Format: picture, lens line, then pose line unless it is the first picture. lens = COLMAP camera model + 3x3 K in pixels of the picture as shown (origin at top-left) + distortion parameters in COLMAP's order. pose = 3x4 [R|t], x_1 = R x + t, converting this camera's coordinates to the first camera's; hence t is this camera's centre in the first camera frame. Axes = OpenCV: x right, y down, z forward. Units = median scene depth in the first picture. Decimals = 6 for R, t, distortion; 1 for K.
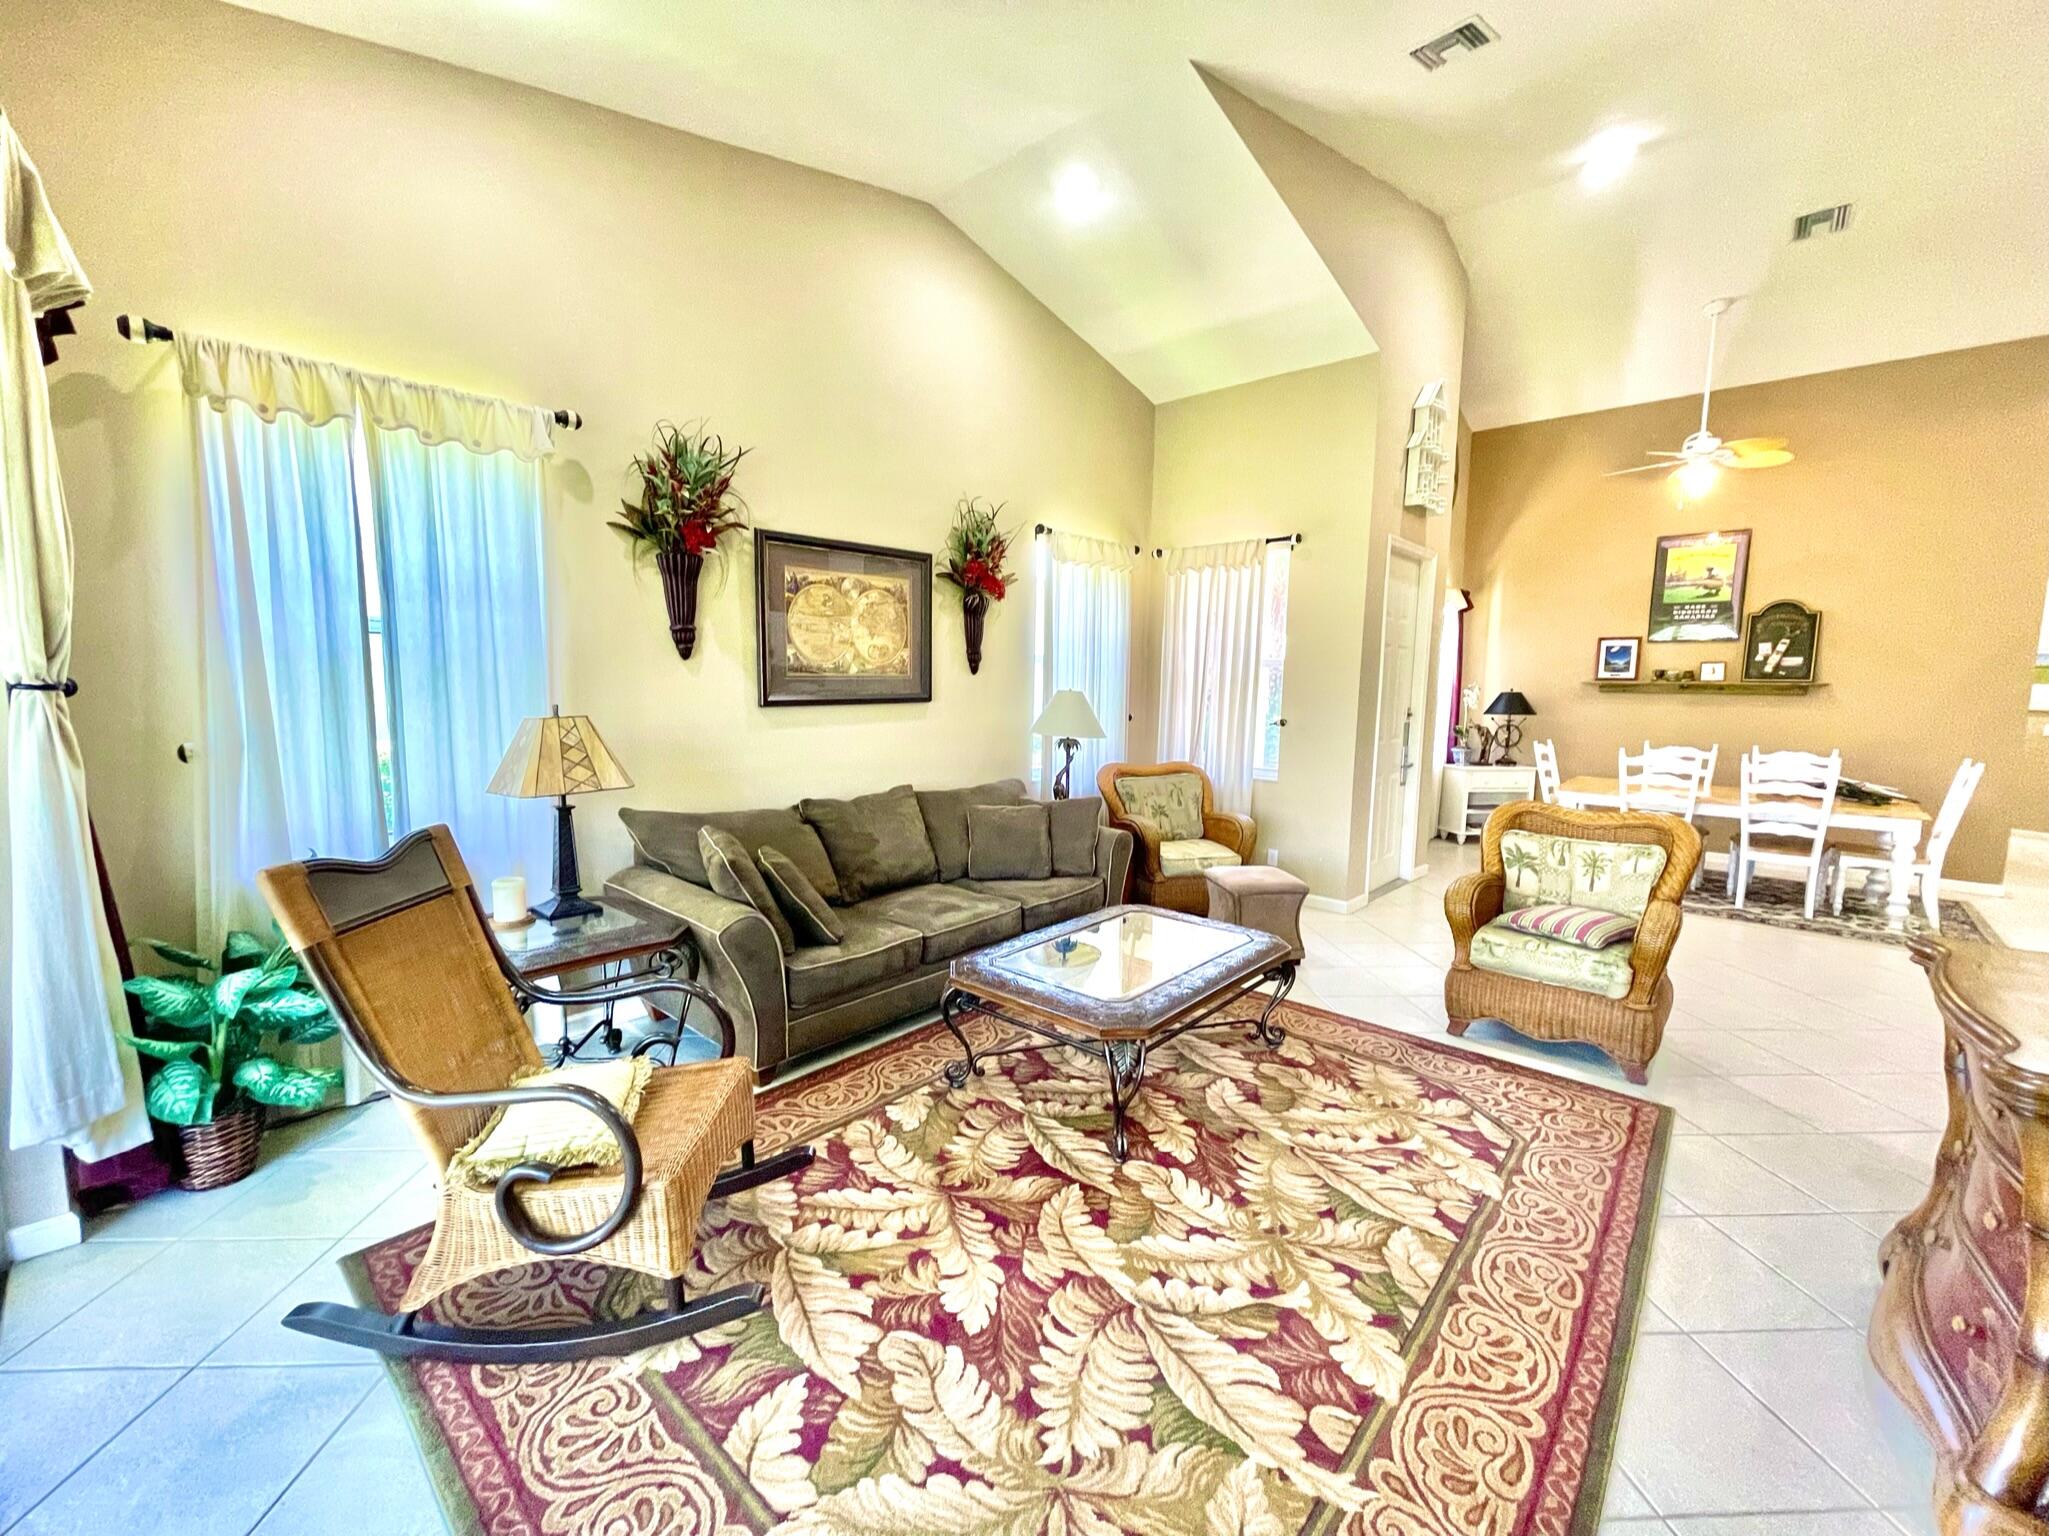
lens RADIAL K [[821.6, 0, 1026.3], [0, 821.6, 775.6], [0, 0, 1]] dist [-0.001505, 0.000147]
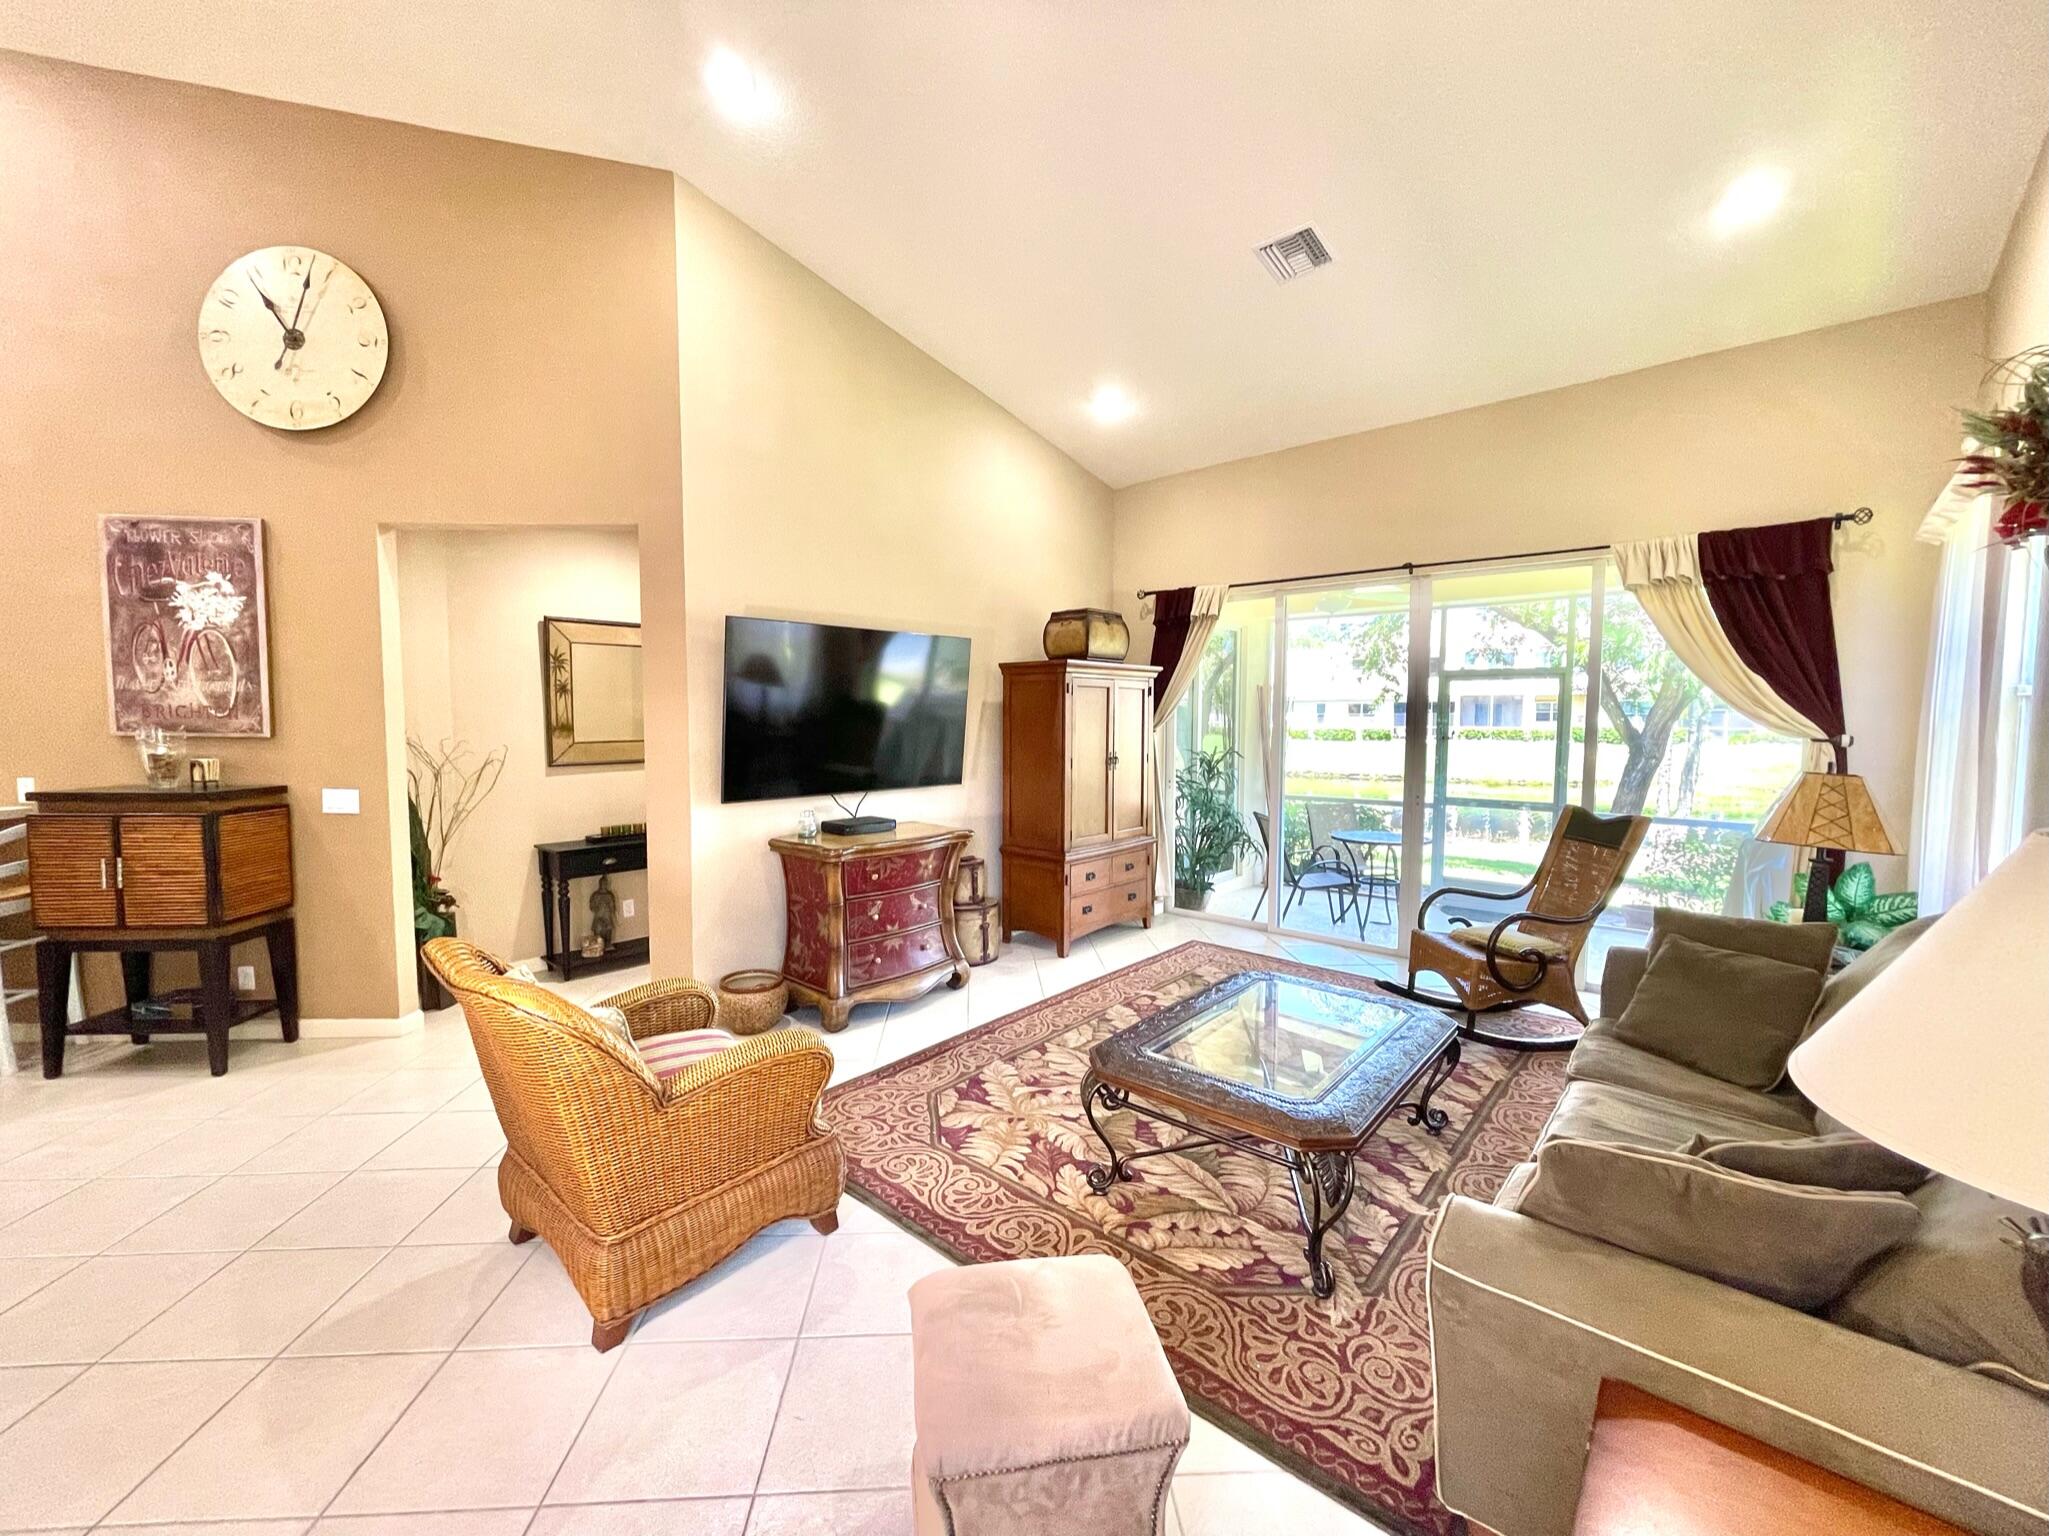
lens RADIAL K [[821.6, 0, 1011.5], [0, 821.6, 764.1], [0, 0, 1]] dist [-0.001505, 0.000147]
pose [[-0.999808, -0.016148, 0.011117, 0.246530], [-0.013956, 0.984493, 0.174867, -0.228516], [-0.013768, 0.174679, -0.984529, 1.826278]]
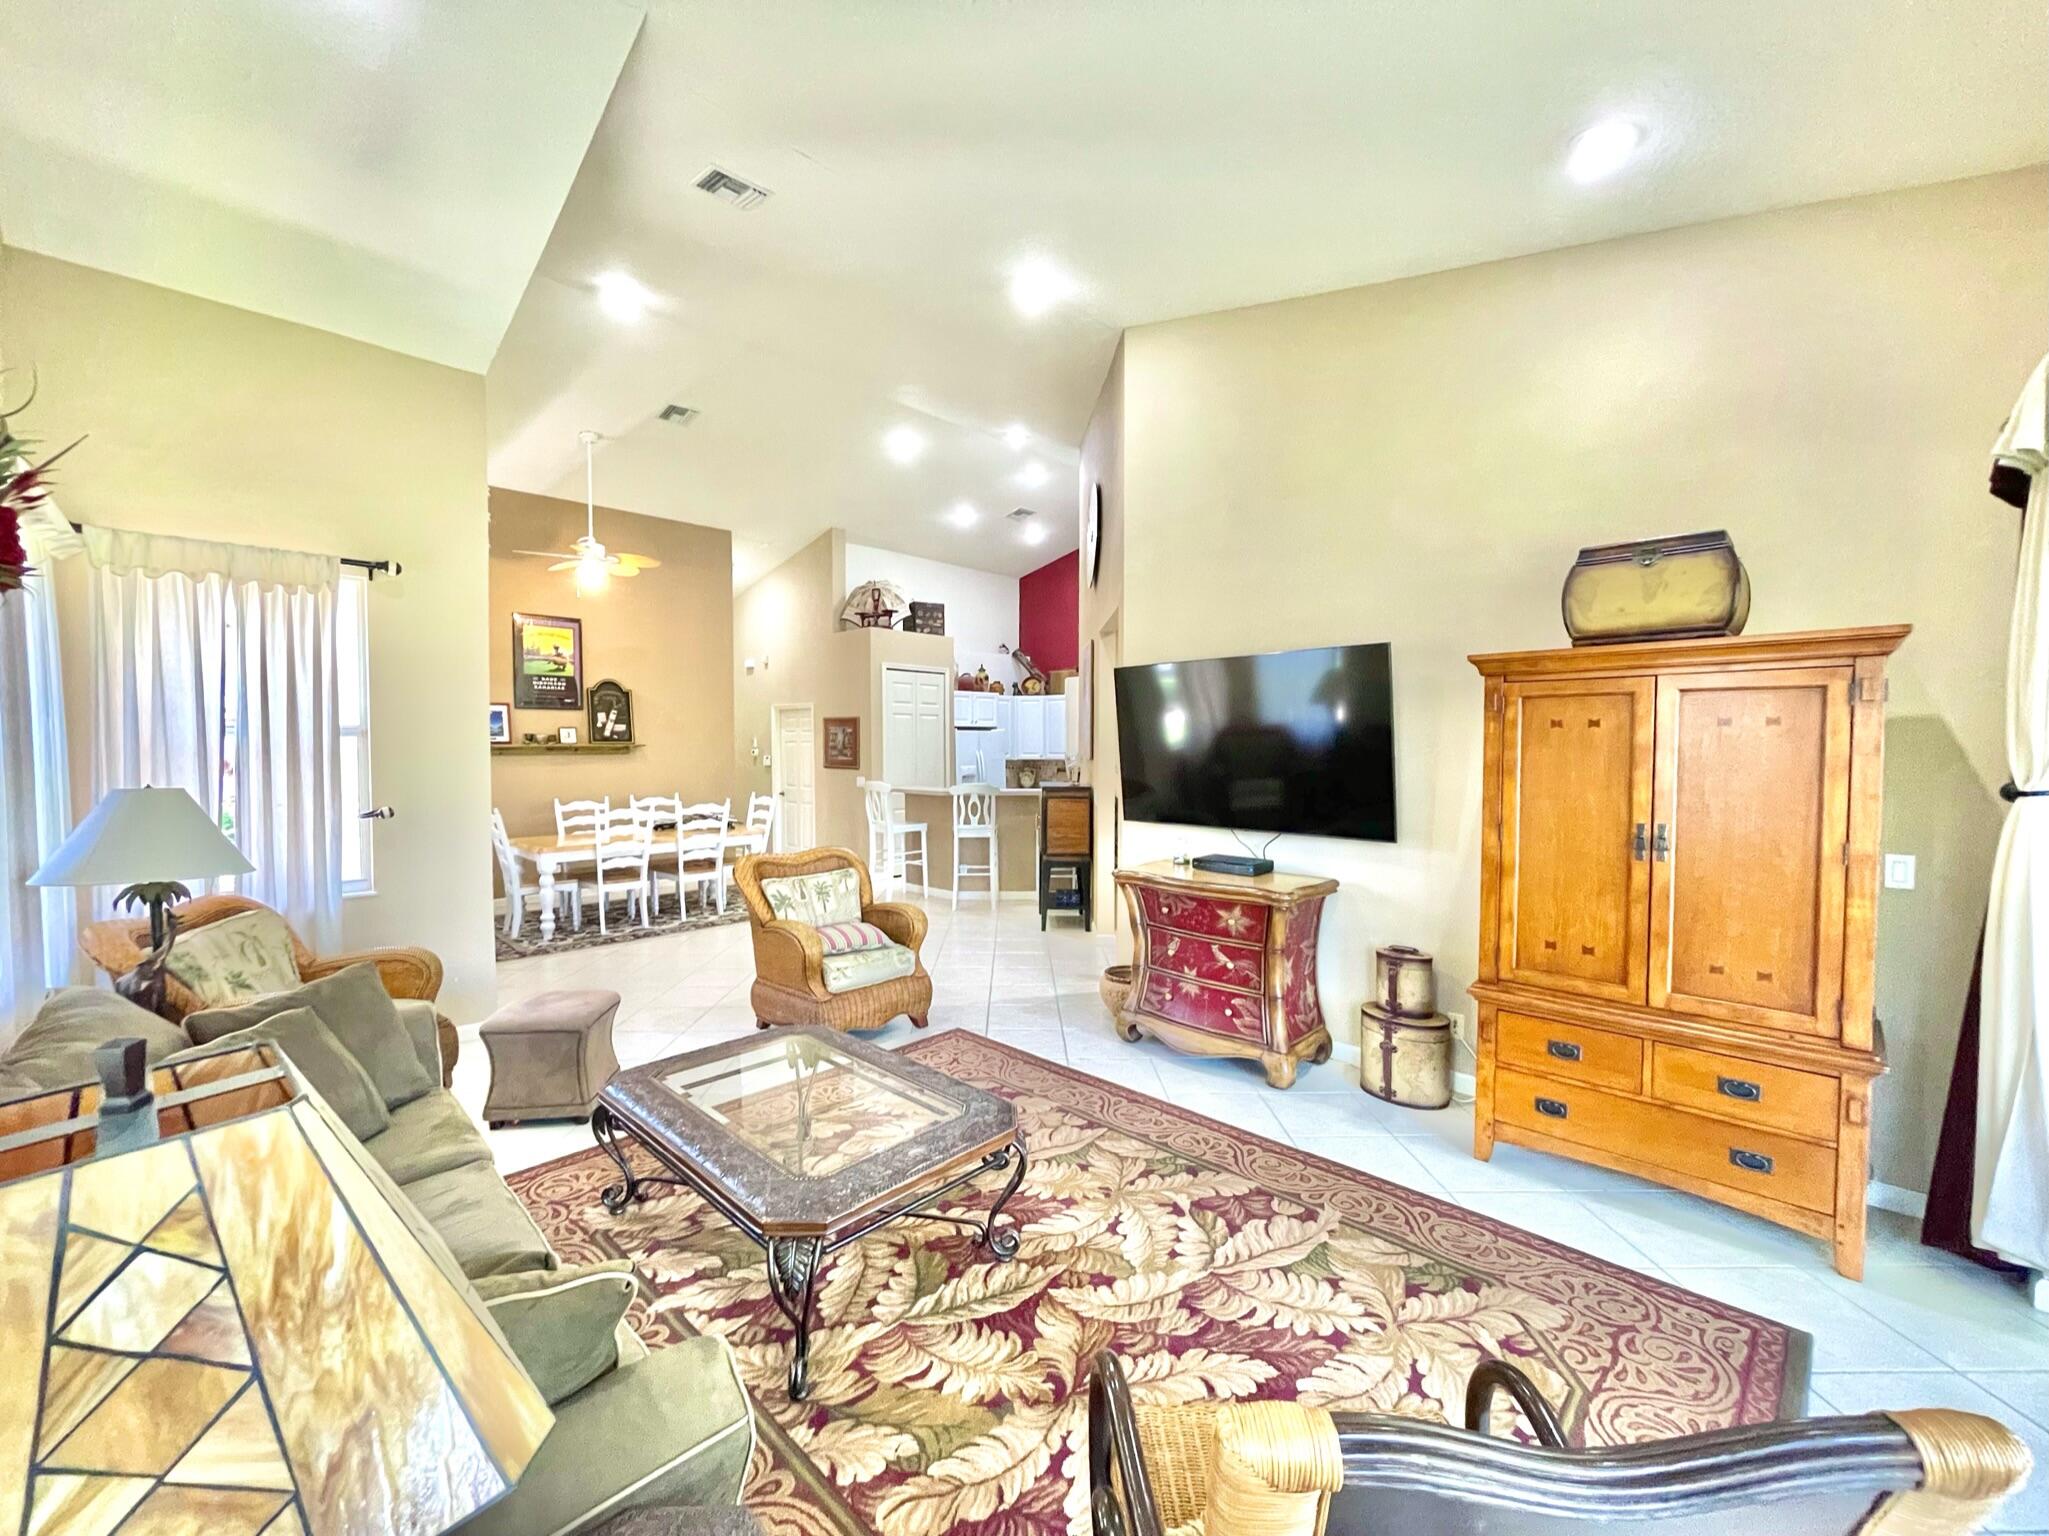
lens RADIAL K [[821.6, 0, 1015.2], [0, 821.6, 766.5], [0, 0, 1]] dist [-0.001505, 0.000147]
pose [[0.060447, -0.042389, 0.997271, -0.750325], [0.117909, 0.992406, 0.035035, -0.127853], [-0.991183, 0.115470, 0.064986, 0.780048]]
